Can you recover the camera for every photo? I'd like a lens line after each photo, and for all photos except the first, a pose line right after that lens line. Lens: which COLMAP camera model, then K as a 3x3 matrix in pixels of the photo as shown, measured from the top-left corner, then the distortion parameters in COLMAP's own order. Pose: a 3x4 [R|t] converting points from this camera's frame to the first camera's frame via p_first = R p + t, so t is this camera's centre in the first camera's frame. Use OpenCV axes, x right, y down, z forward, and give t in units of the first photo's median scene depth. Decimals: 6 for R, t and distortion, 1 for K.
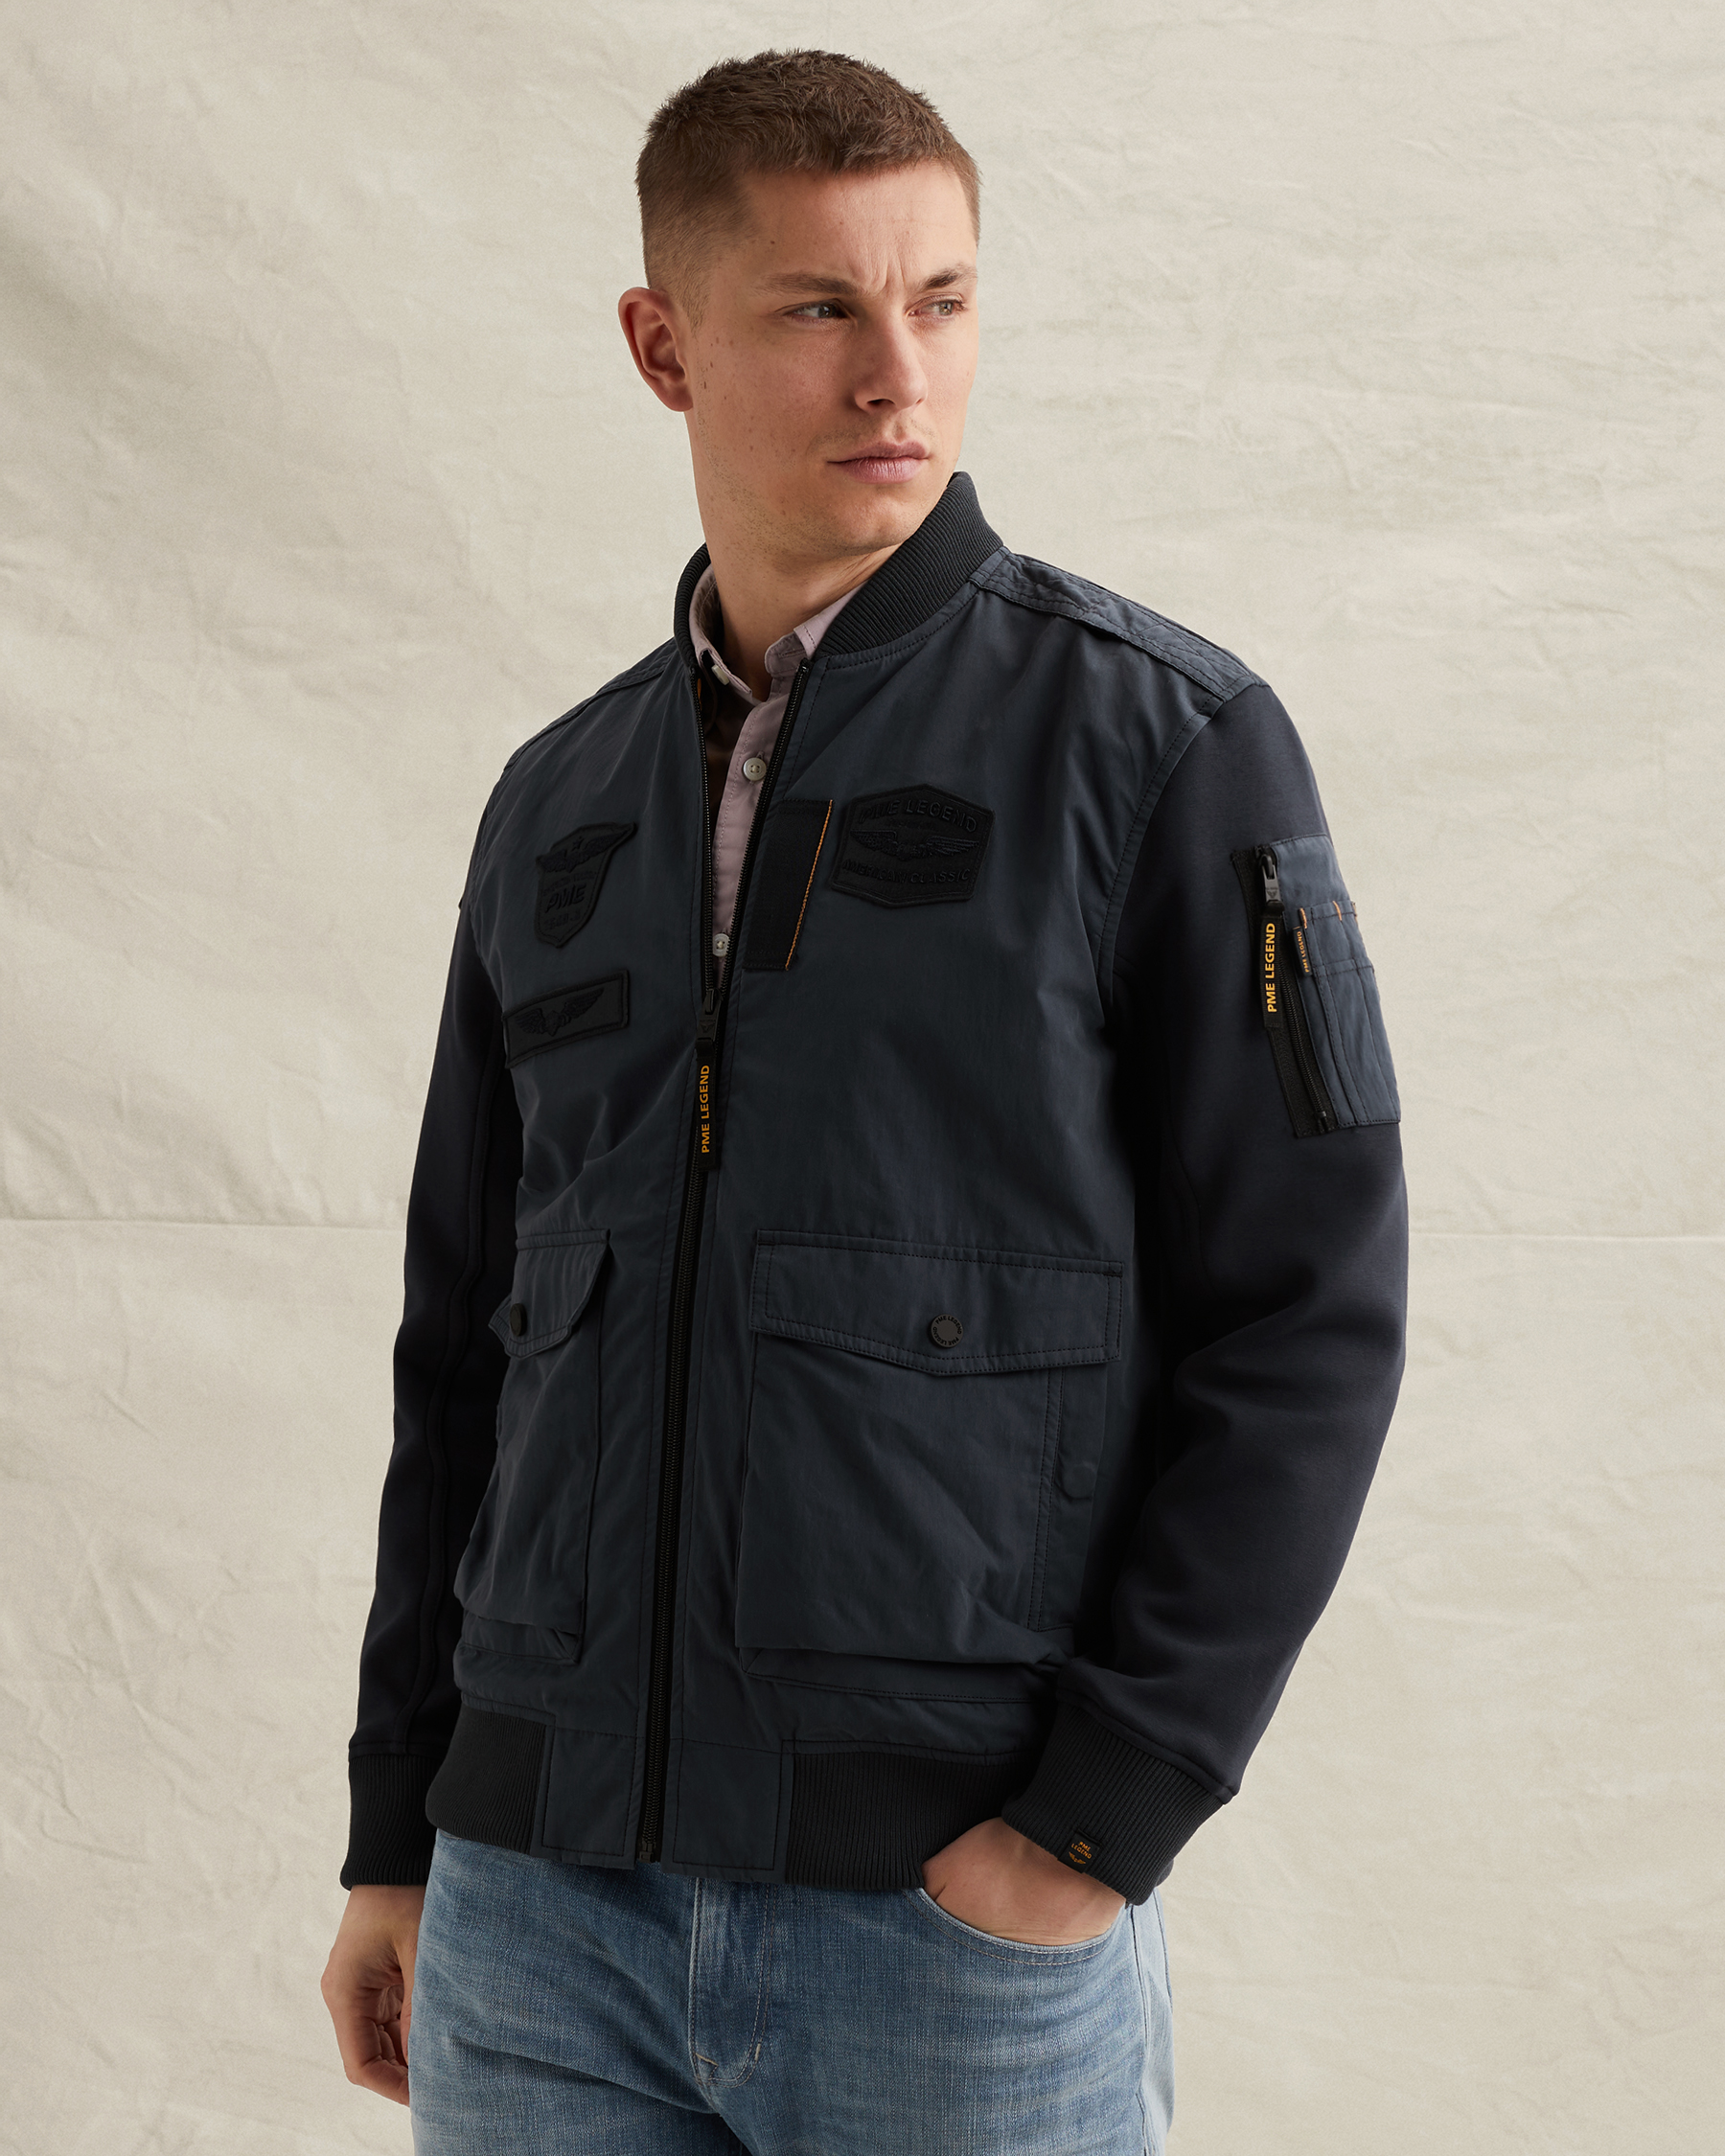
lens RADIAL K [[3219.8, 0, 862.6], [0, 3219.8, 1159.3], [0, 0, 1]] dist [-0.005607, 0.006091]
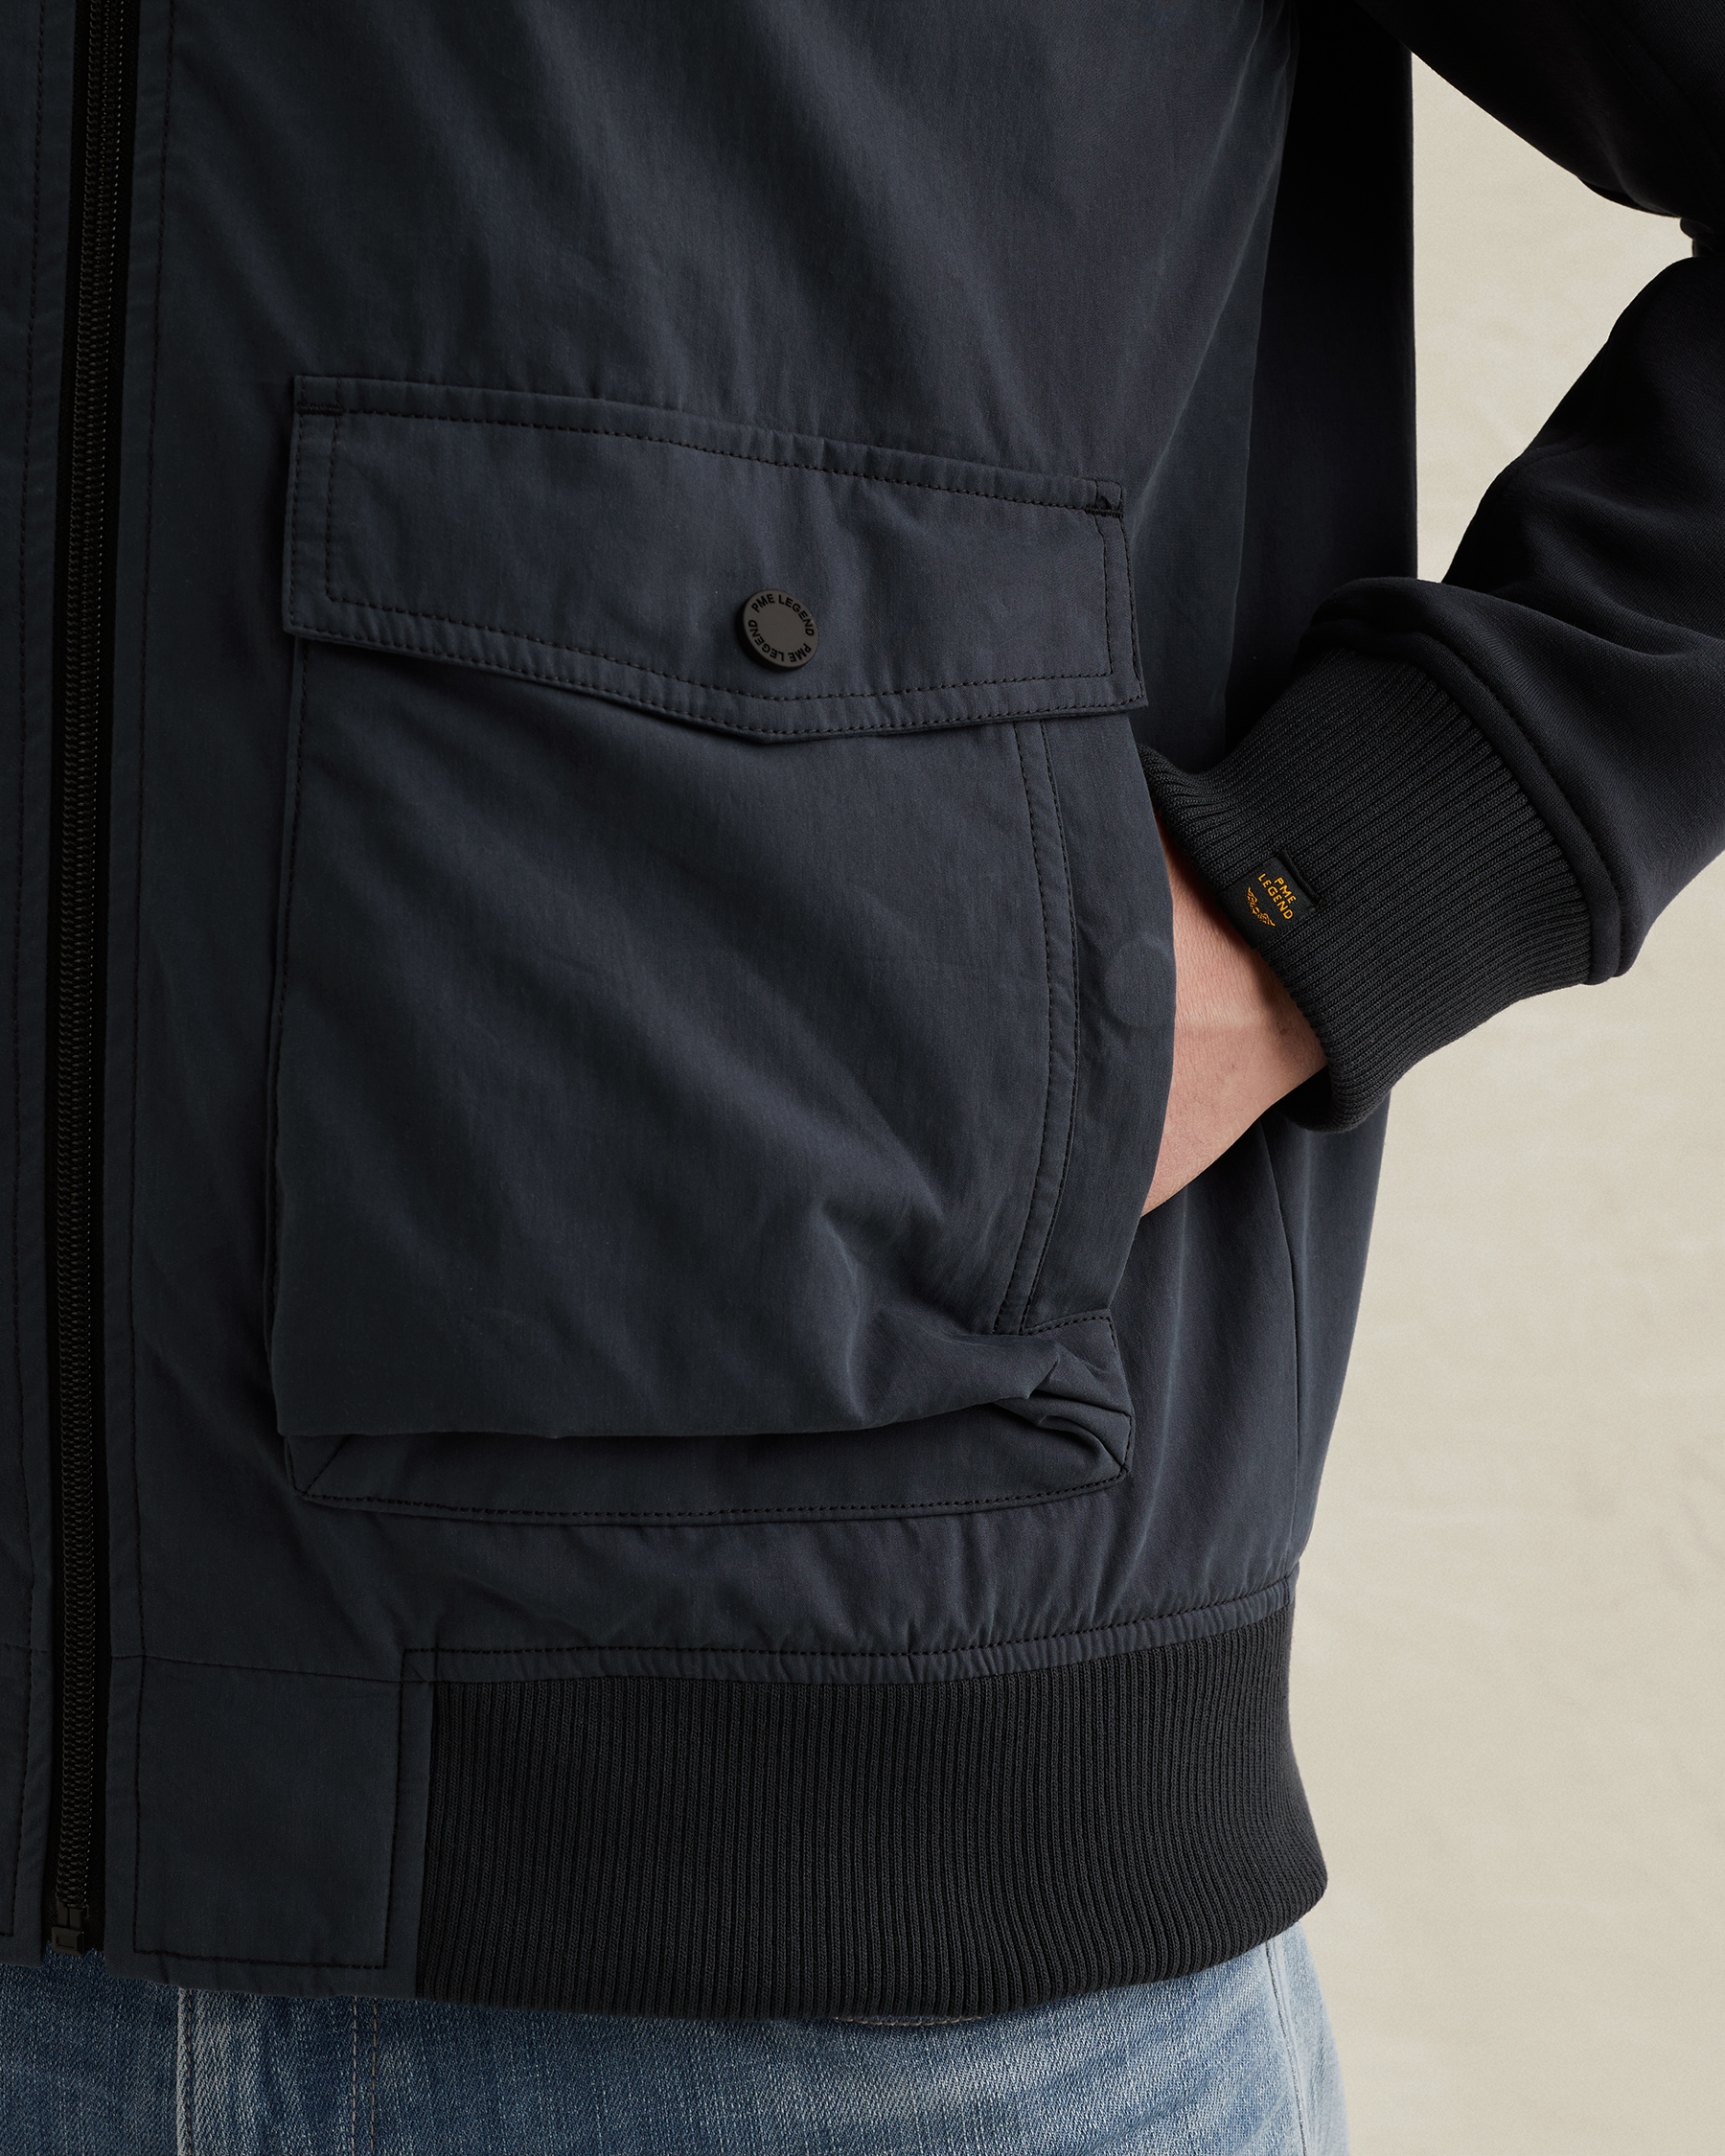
lens RADIAL K [[3176.5, 0, 862.7], [0, 3176.5, 1047.7], [0, 0, 1]] dist [-0.008167, 0.015724]
pose [[0.961051, -0.042725, 0.273049, -0.075165], [0.005915, 0.990932, 0.134233, 0.051417], [-0.276308, -0.127389, 0.952589, 0.607321]]
